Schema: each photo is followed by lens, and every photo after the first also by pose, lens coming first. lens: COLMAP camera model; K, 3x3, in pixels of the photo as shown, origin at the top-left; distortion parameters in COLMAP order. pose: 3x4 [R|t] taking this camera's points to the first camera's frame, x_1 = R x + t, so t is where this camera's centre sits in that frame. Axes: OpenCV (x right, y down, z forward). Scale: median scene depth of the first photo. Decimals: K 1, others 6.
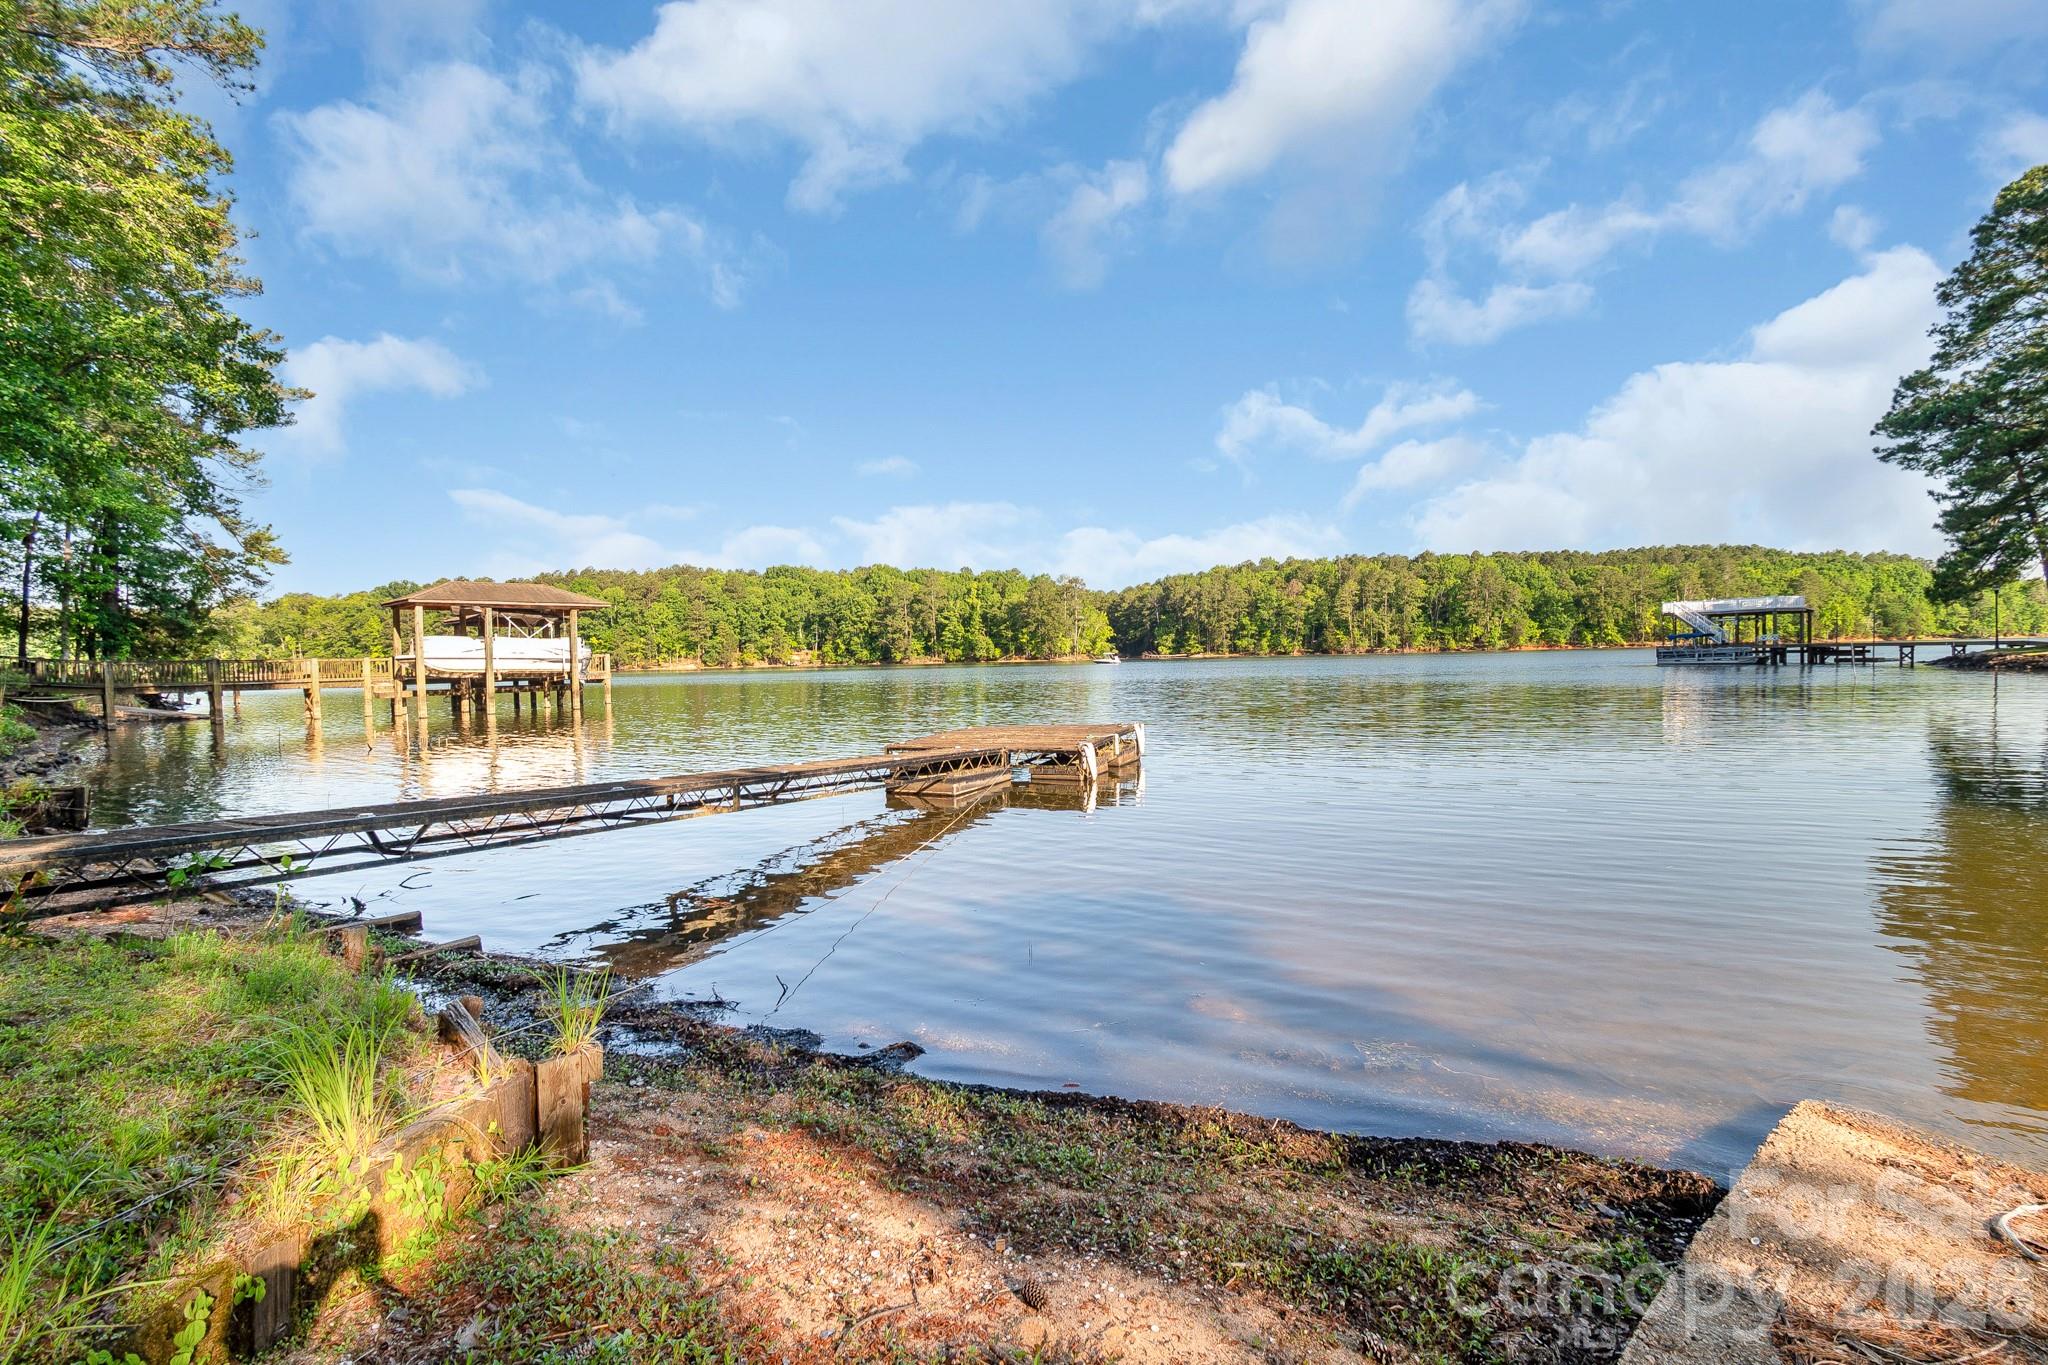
lens RADIAL K [[918.7, 0, 1024.0], [0, 918.7, 682.5], [0, 0, 1]] dist [0.001560, -0.001225]
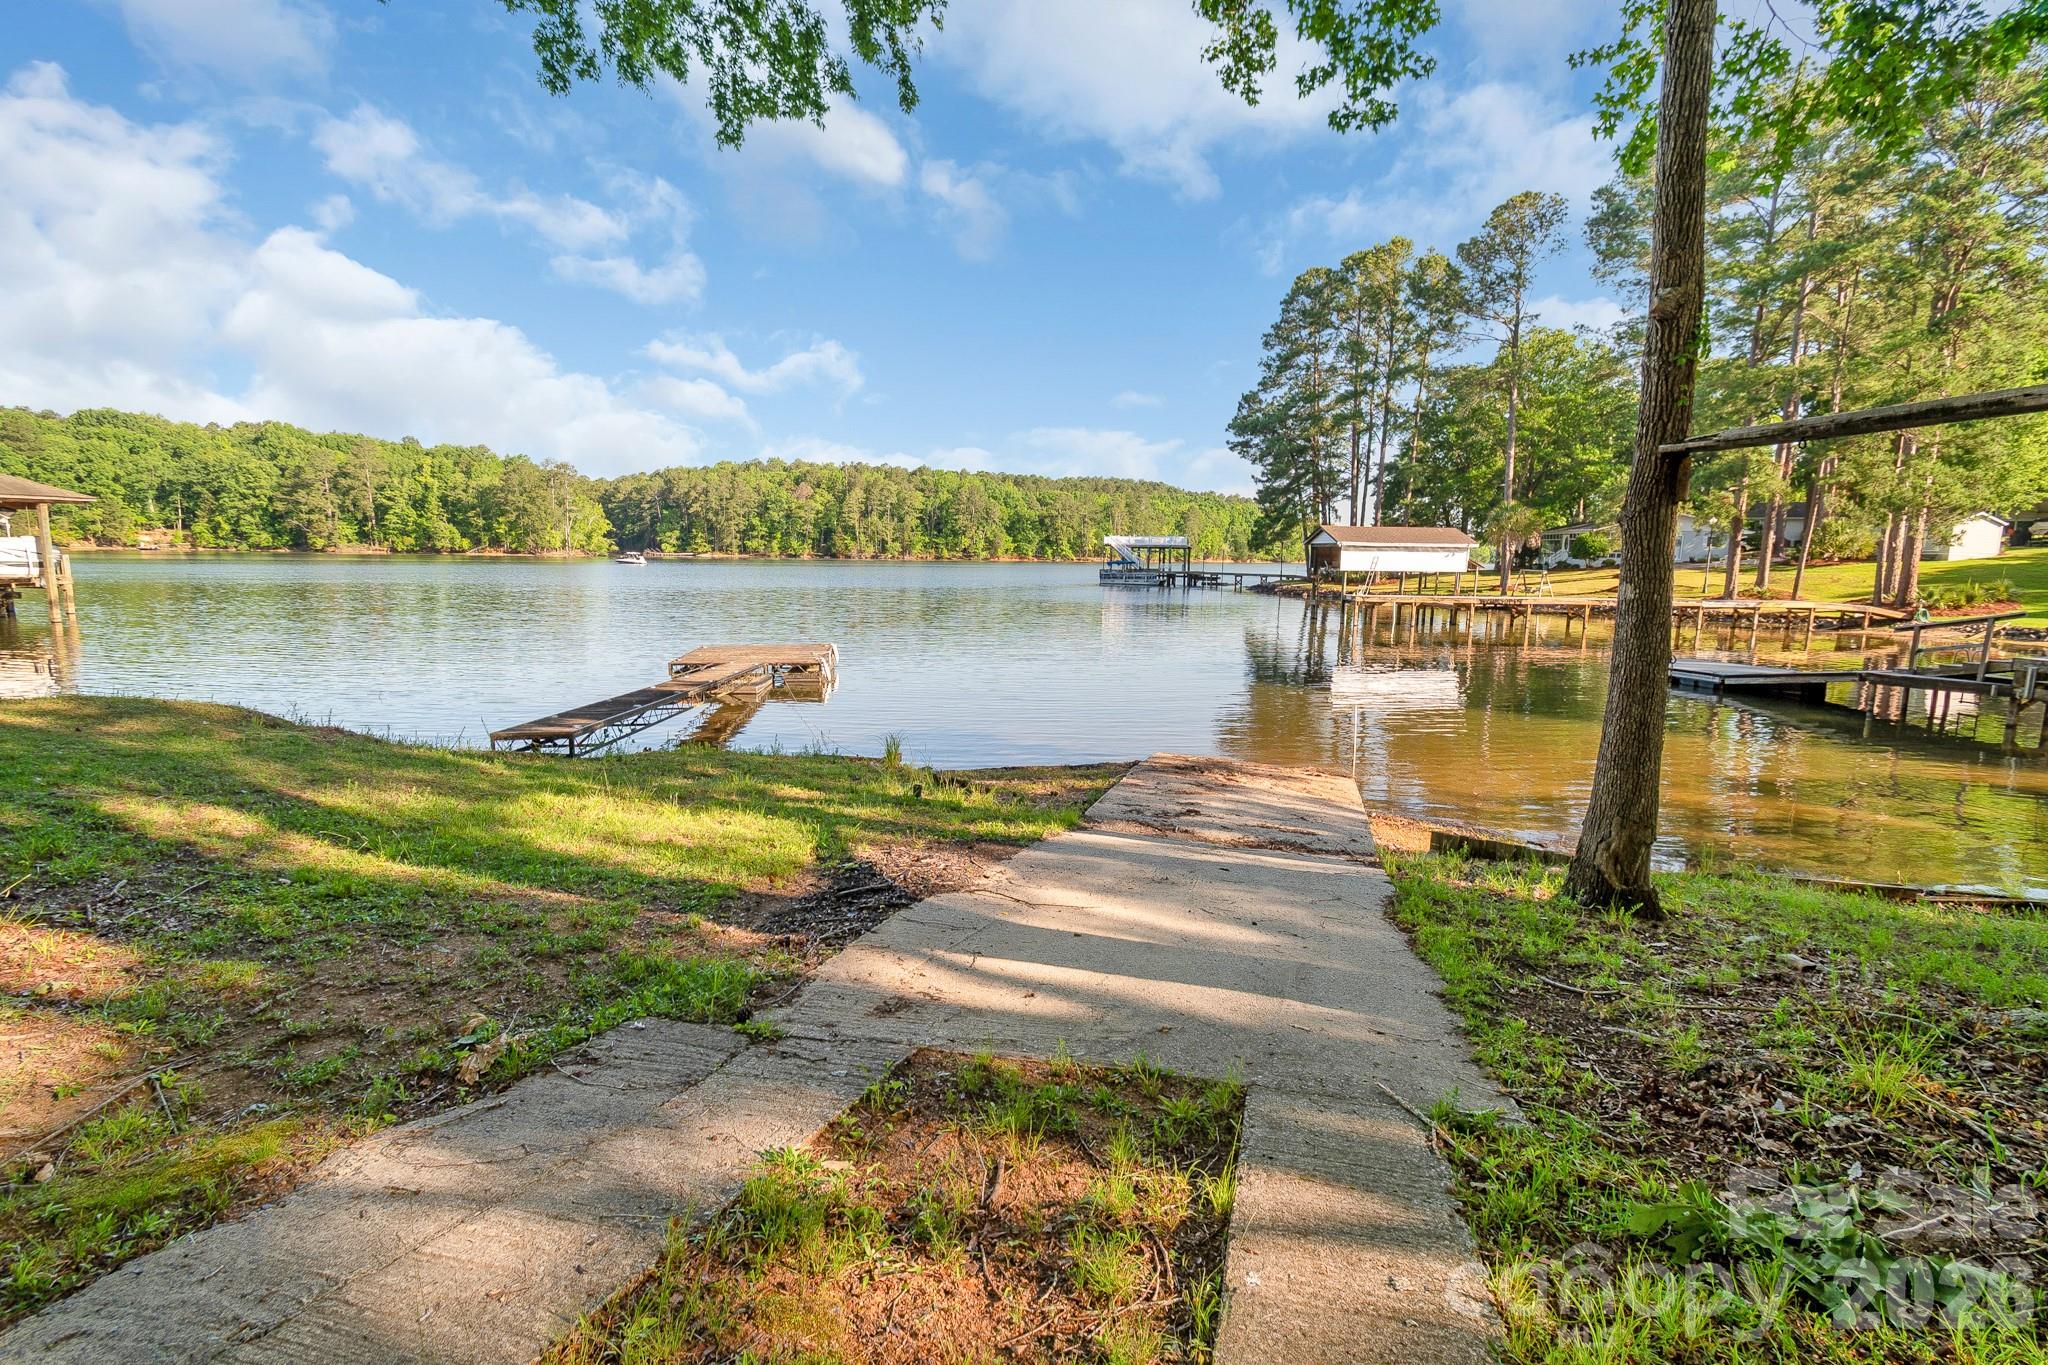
lens RADIAL K [[917.0, 0, 1026.5], [0, 917.0, 669.2], [0, 0, 1]] dist [0.023015, 0.000046]
pose [[0.862672, -0.028294, 0.504971, -0.015538], [-0.019343, 0.995858, 0.088844, -0.002324], [-0.505393, -0.086411, 0.858552, -0.019699]]
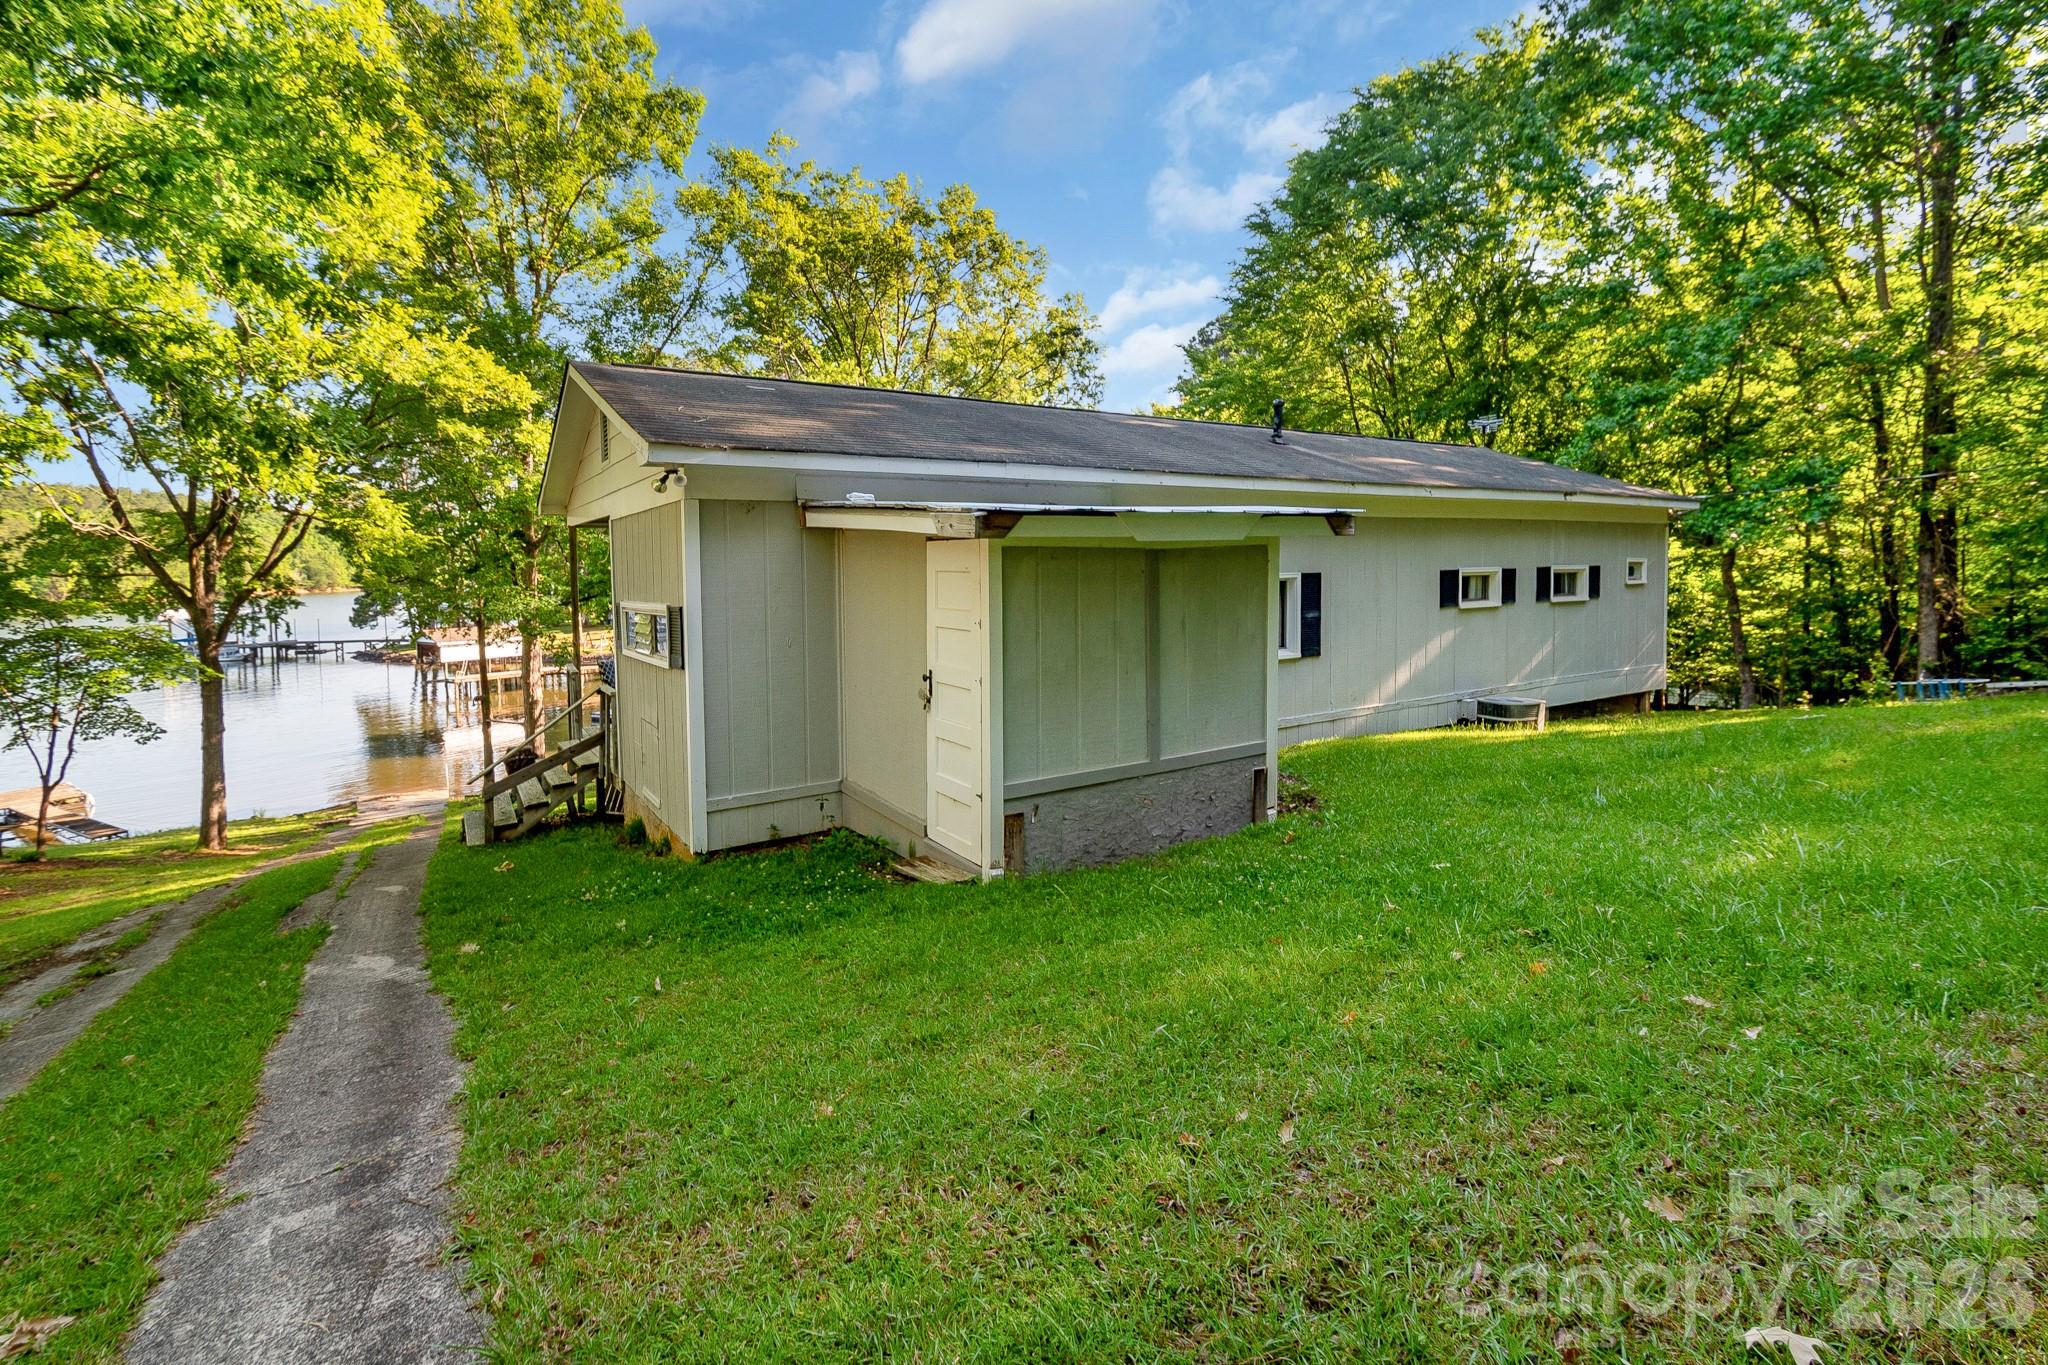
lens RADIAL K [[960.3, 0, 1020.1], [0, 960.3, 601.2], [0, 0, 1]] dist [0.004358, 0.000664]
pose [[0.179786, -0.022624, 0.983446, -0.070562], [0.047076, 0.998788, 0.014371, -0.013150], [-0.982579, 0.043713, 0.180633, -0.070236]]
